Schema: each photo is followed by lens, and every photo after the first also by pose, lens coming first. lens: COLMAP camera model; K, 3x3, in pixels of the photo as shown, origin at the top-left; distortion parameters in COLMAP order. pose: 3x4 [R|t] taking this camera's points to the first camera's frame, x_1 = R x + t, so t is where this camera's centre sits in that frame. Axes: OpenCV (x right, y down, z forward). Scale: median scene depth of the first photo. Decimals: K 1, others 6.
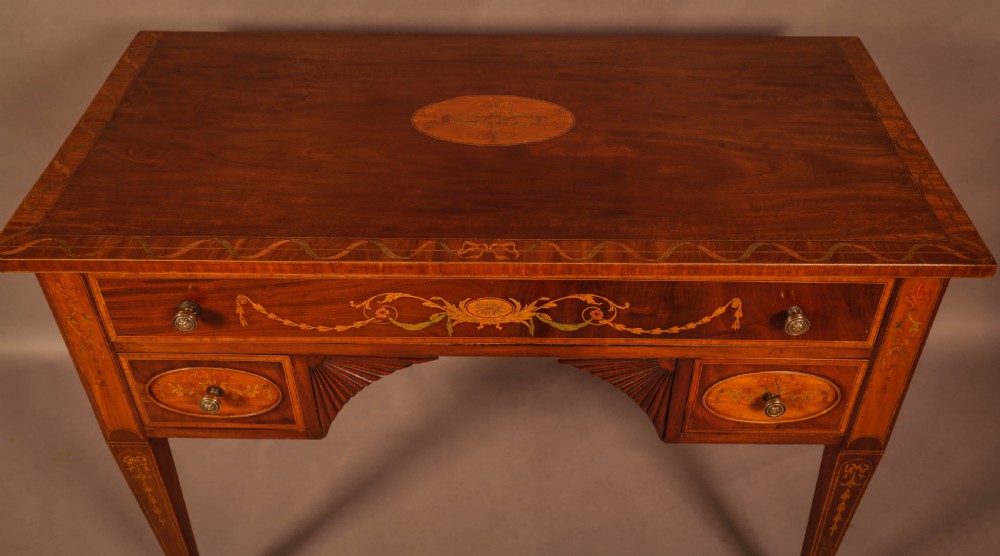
lens RADIAL K [[958.6, 0, 506.8], [0, 958.6, 225.4], [0, 0, 1]] dist [-0.008325, 0.000000]
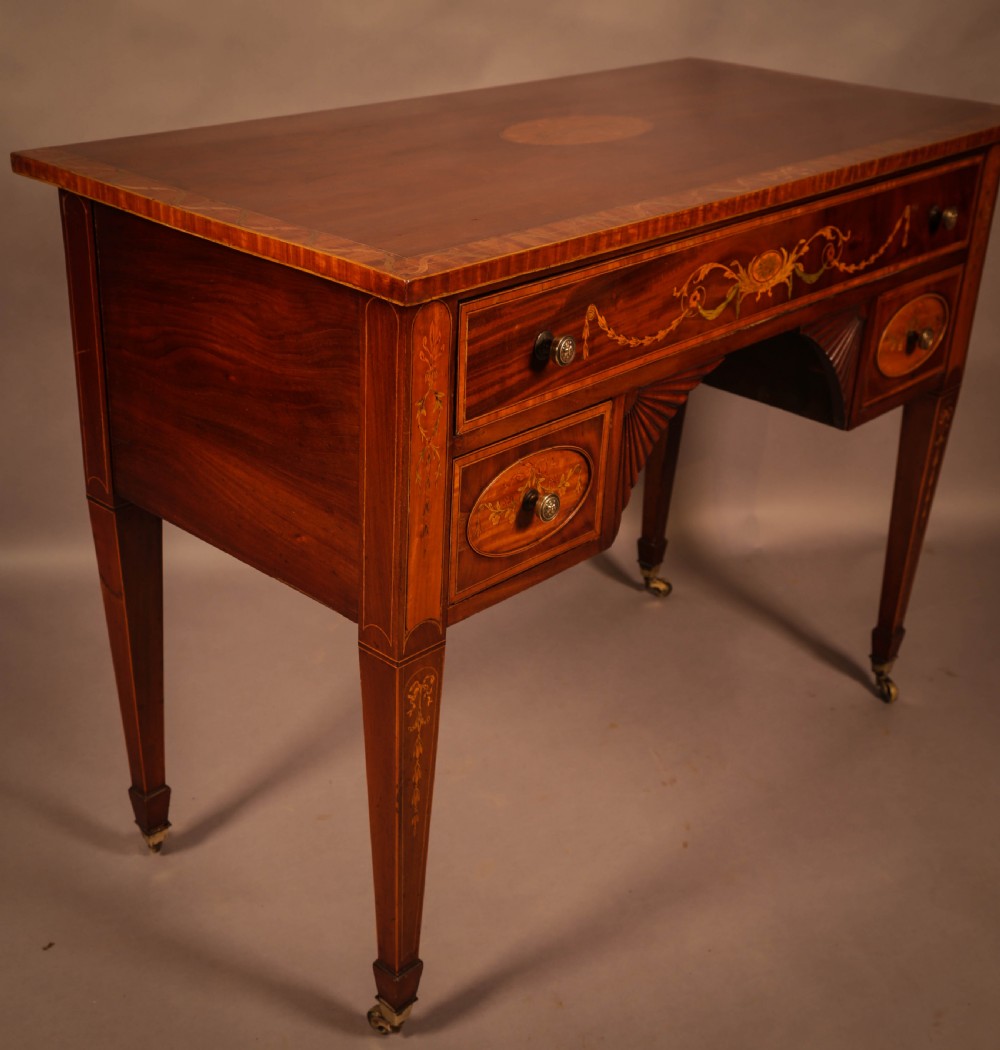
lens RADIAL K [[1502.8, 0, 502.6], [0, 1502.8, 563.5], [0, 0, 1]] dist [0.006143, 0.000000]
pose [[0.660598, -0.314429, 0.681722, -1.185801], [0.435124, 0.900348, -0.006376, 0.231117], [-0.611782, 0.300846, 0.731584, 0.219855]]
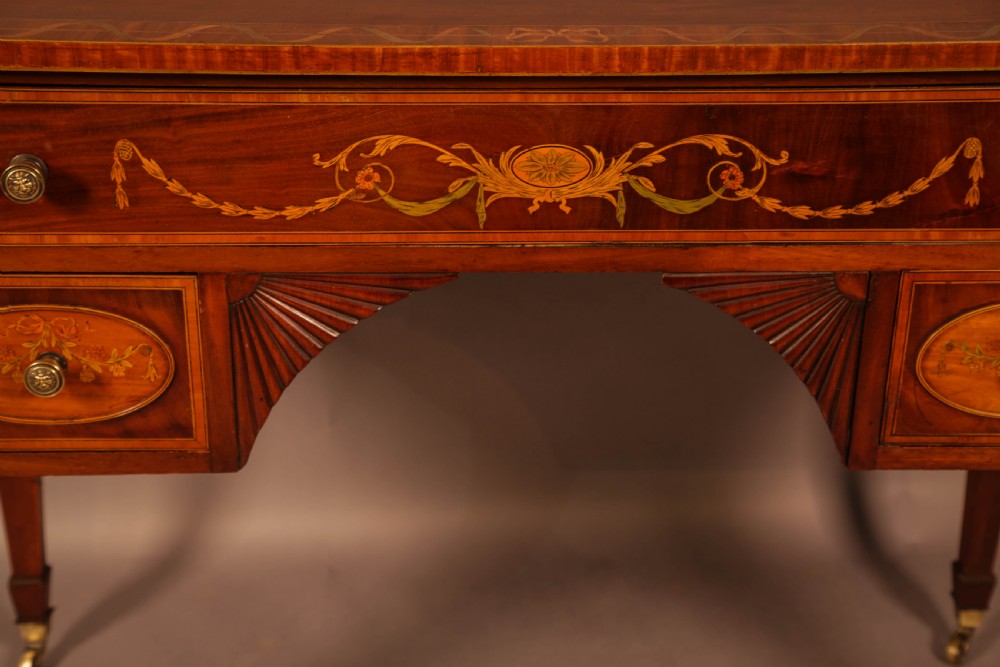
lens RADIAL K [[1864.5, 0, 496.5], [0, 1864.5, 325.0], [0, 0, 1]] dist [0.255368, 0.000000]
pose [[0.998905, -0.007015, 0.046265, -0.103789], [0.016352, 0.978697, -0.204656, 0.410437], [-0.043844, 0.205189, 0.977740, -0.100291]]
